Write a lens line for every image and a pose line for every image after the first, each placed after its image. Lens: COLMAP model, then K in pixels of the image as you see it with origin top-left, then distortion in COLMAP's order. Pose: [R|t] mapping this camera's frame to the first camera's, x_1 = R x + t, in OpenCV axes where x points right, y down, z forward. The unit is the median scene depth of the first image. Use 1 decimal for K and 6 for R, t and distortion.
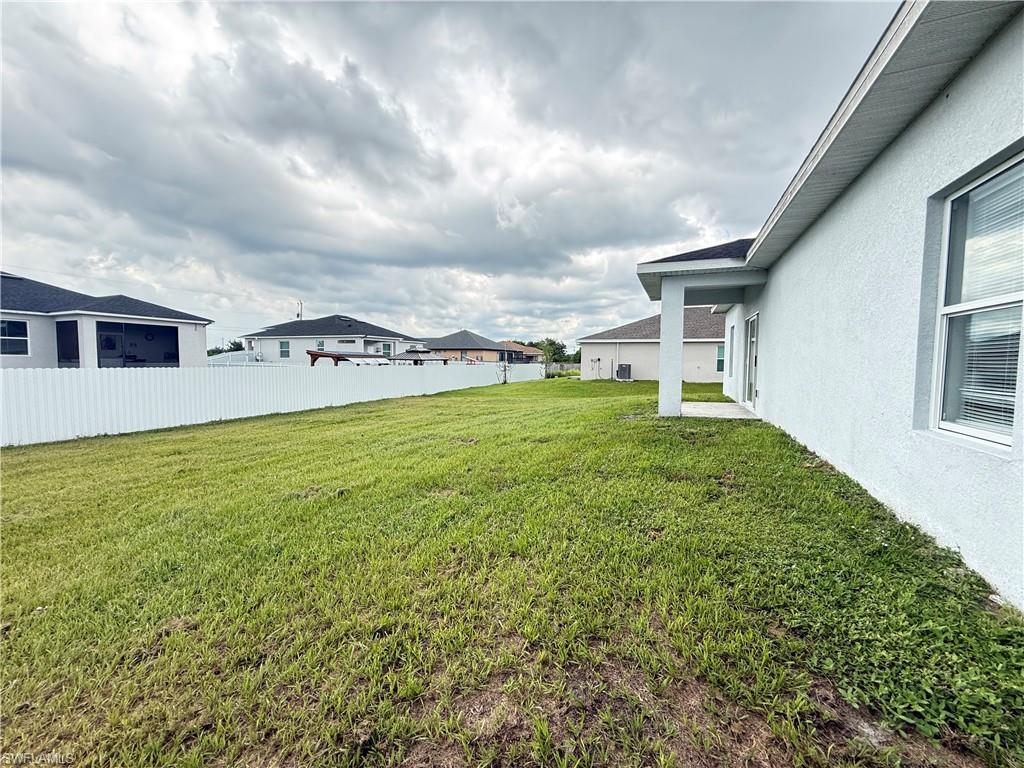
lens RADIAL K [[410.9, 0, 512.0], [0, 410.9, 384.0], [0, 0, 1]] dist [-0.000116, -0.000119]
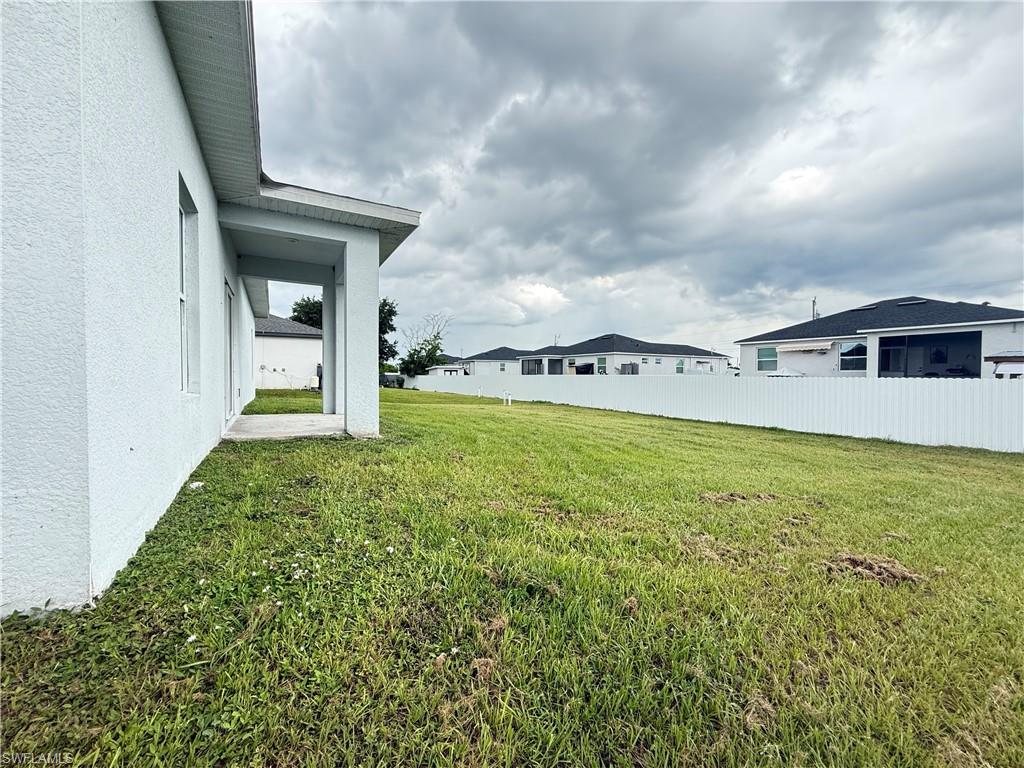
lens RADIAL K [[410.9, 0, 512.0], [0, 410.9, 384.0], [0, 0, 1]] dist [-0.000116, -0.000119]
pose [[-0.617028, 0.009134, -0.786889, 0.444032], [-0.045944, 0.997809, 0.047608, -0.037060], [0.785599, 0.065529, -0.615256, 0.914406]]
